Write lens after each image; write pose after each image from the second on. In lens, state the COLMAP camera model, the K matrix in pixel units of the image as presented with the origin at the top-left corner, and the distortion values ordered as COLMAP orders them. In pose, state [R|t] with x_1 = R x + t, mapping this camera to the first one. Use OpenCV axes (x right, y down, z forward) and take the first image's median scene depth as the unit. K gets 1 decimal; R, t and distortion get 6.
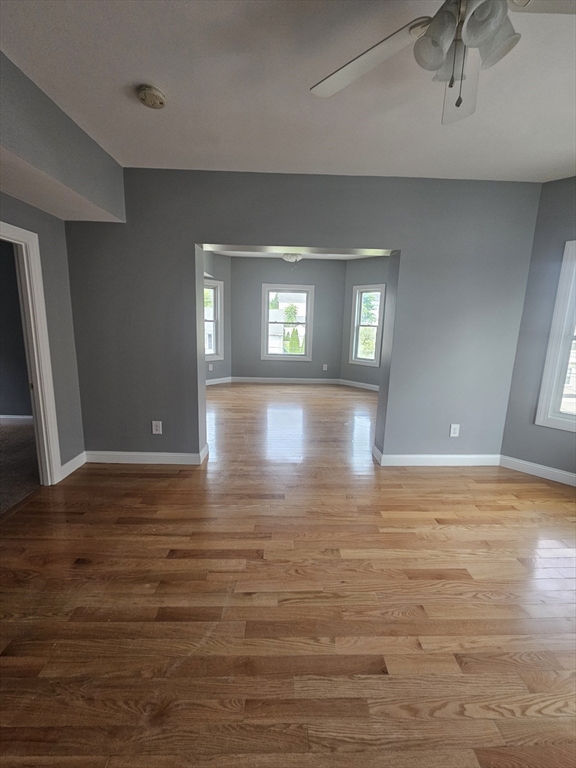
lens RADIAL K [[323.2, 0, 291.0], [0, 323.2, 376.1], [0, 0, 1]] dist [0.002149, -0.000359]
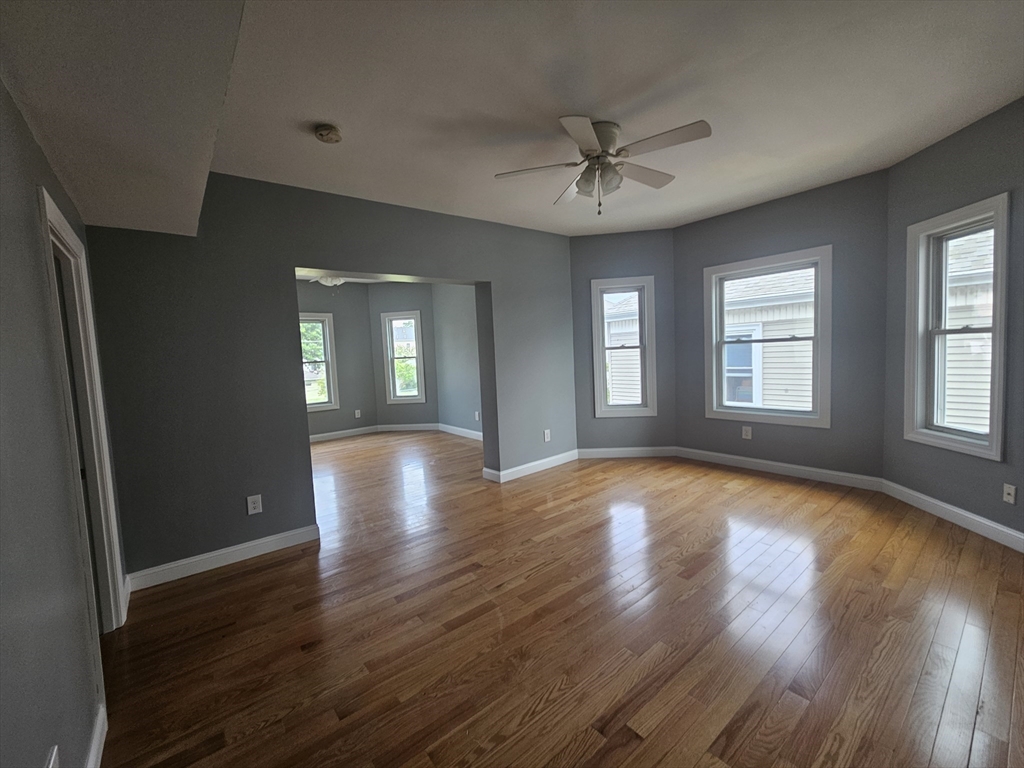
lens RADIAL K [[430.9, 0, 512.0], [0, 430.9, 384.0], [0, 0, 1]] dist [0.002149, -0.000359]
pose [[0.786612, -0.114468, 0.606745, -0.578383], [0.177606, 0.983082, -0.044790, 0.040618], [-0.591352, 0.142994, 0.793634, -0.190283]]
